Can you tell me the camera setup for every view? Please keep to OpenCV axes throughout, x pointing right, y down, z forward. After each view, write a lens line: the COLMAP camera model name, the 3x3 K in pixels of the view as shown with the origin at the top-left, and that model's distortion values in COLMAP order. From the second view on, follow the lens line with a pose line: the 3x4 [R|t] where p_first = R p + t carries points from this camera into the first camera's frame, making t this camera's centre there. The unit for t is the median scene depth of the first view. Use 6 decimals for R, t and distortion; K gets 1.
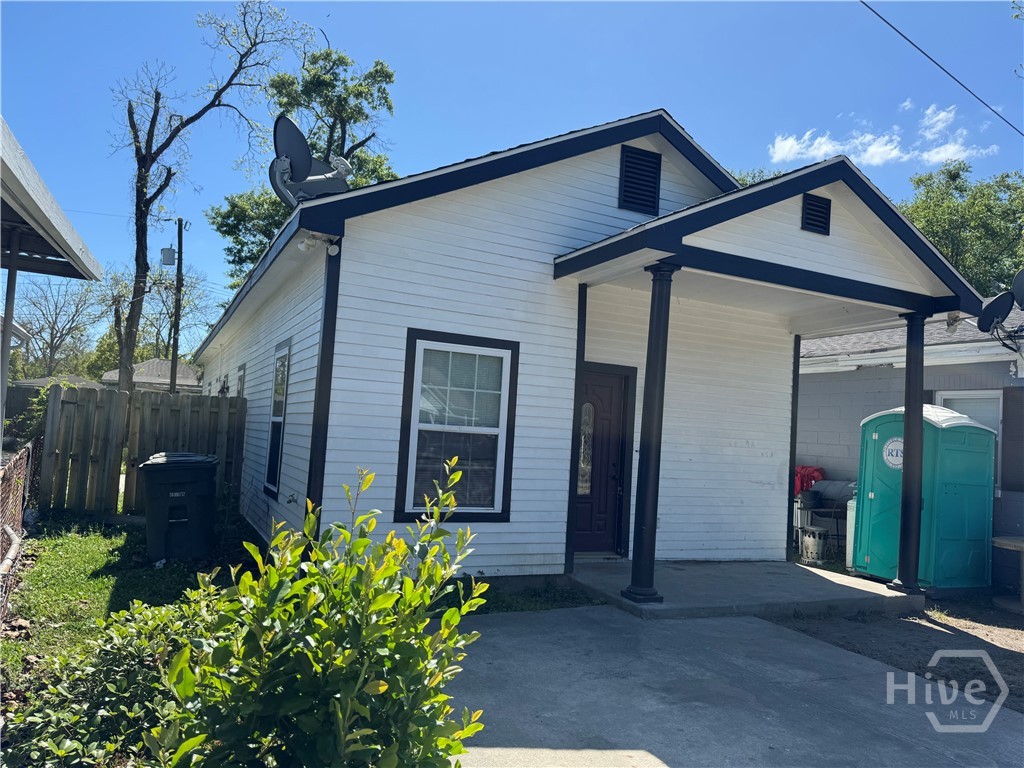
lens RADIAL K [[728.0, 0, 512.0], [0, 728.0, 384.0], [0, 0, 1]] dist [0.045874, -0.059864]
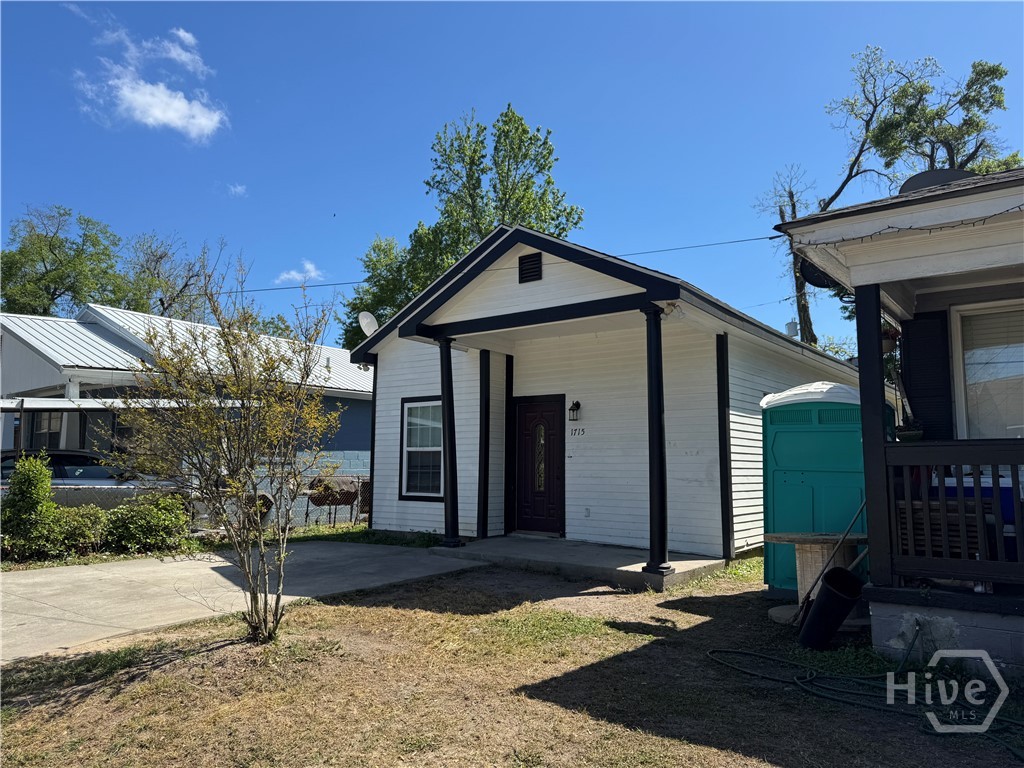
lens RADIAL K [[726.1, 0, 510.8], [0, 726.1, 372.5], [0, 0, 1]] dist [0.066956, -0.060715]
pose [[0.441315, -0.172600, -0.880597, 1.540439], [0.079713, 0.984988, -0.153113, 0.158227], [0.893805, -0.002624, 0.448448, 0.370088]]
